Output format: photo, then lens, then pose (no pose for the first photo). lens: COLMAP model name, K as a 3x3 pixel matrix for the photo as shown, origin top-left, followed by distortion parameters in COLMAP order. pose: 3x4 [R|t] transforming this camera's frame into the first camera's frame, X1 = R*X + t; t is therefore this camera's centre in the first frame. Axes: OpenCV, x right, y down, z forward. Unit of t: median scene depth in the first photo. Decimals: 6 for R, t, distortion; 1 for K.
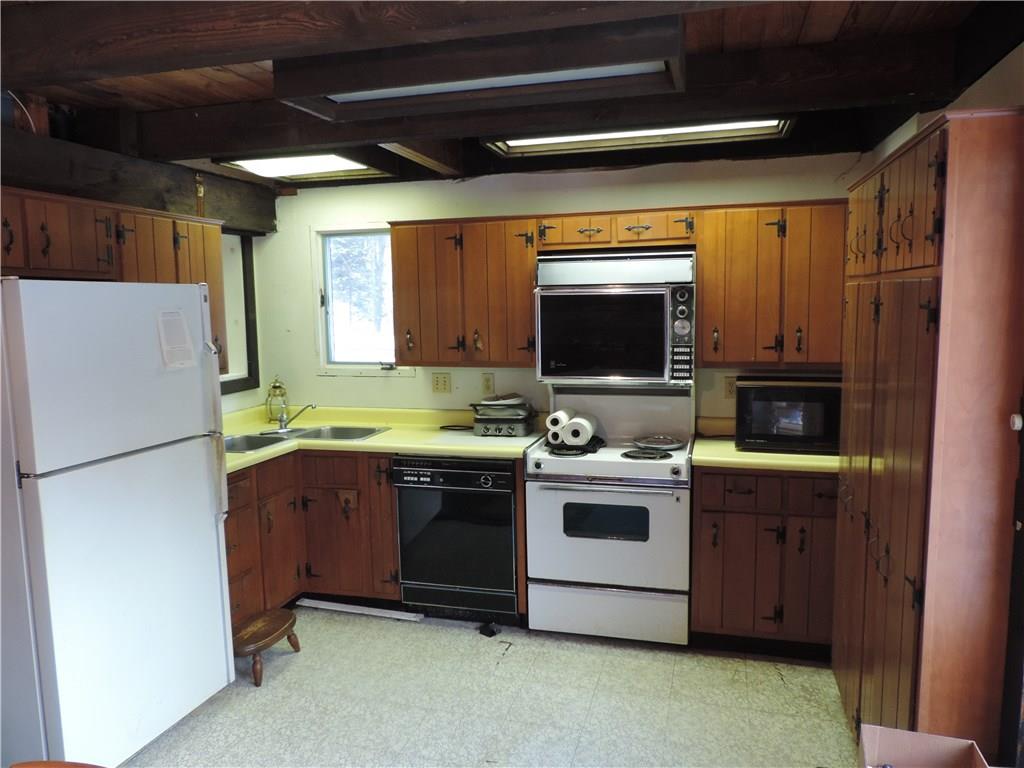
lens RADIAL K [[728.4, 0, 516.2], [0, 728.4, 388.1], [0, 0, 1]] dist [-0.013853, -0.007450]
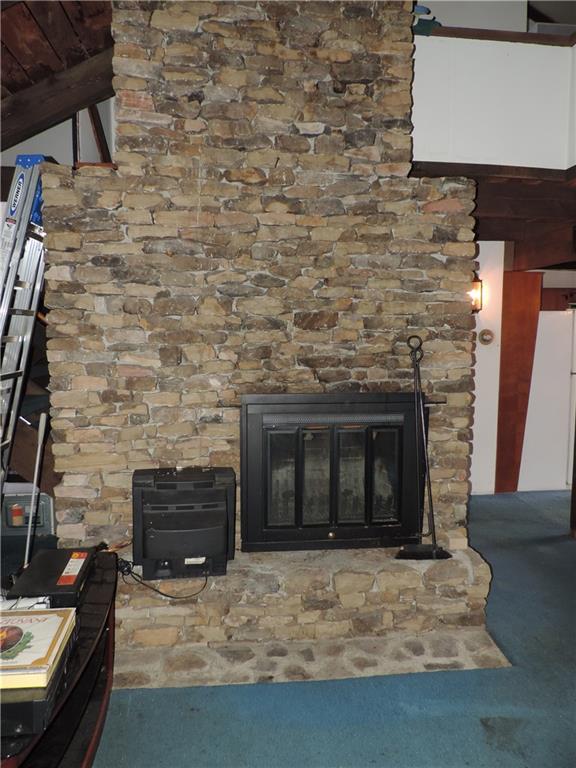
lens RADIAL K [[546.3, 0, 288.0], [0, 546.3, 384.0], [0, 0, 1]] dist [-0.013853, -0.007450]
pose [[0.936869, -0.026357, 0.348686, -1.660327], [0.032059, 0.999430, -0.010590, 0.095785], [-0.348208, 0.021100, 0.937180, -0.471456]]
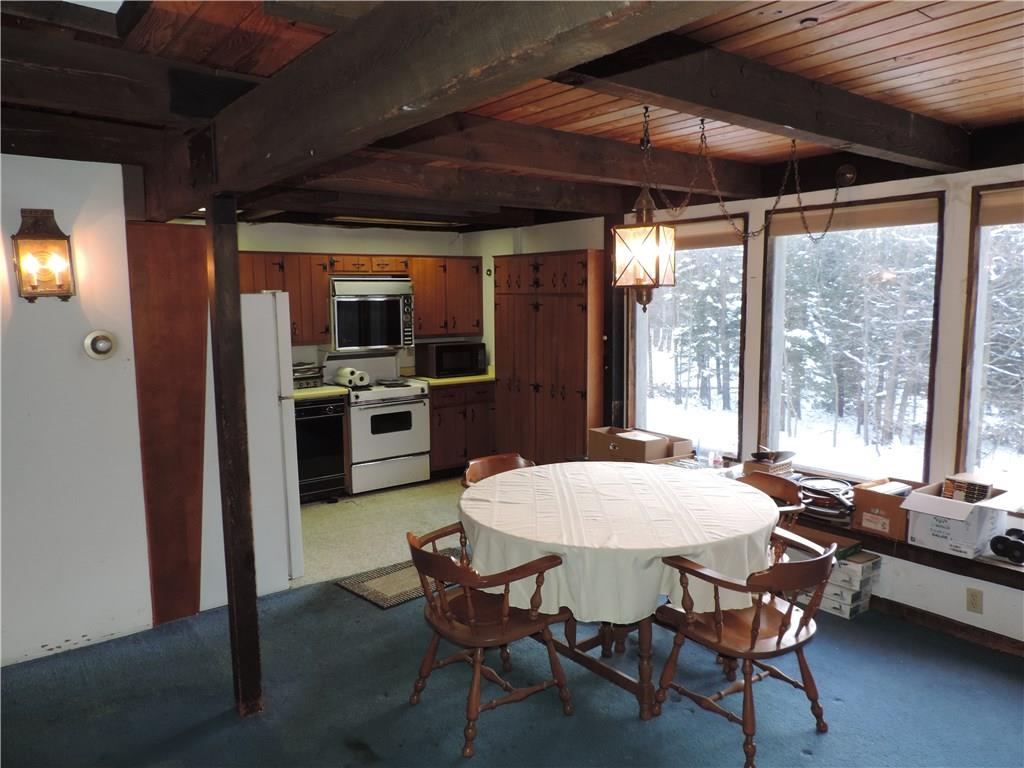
lens RADIAL K [[728.4, 0, 516.2], [0, 728.4, 388.1], [0, 0, 1]] dist [-0.013853, -0.007450]
pose [[0.601287, -0.091440, 0.793783, -1.134354], [0.095711, 0.994520, 0.042063, 0.047761], [-0.793280, 0.050682, 0.606744, -0.379894]]
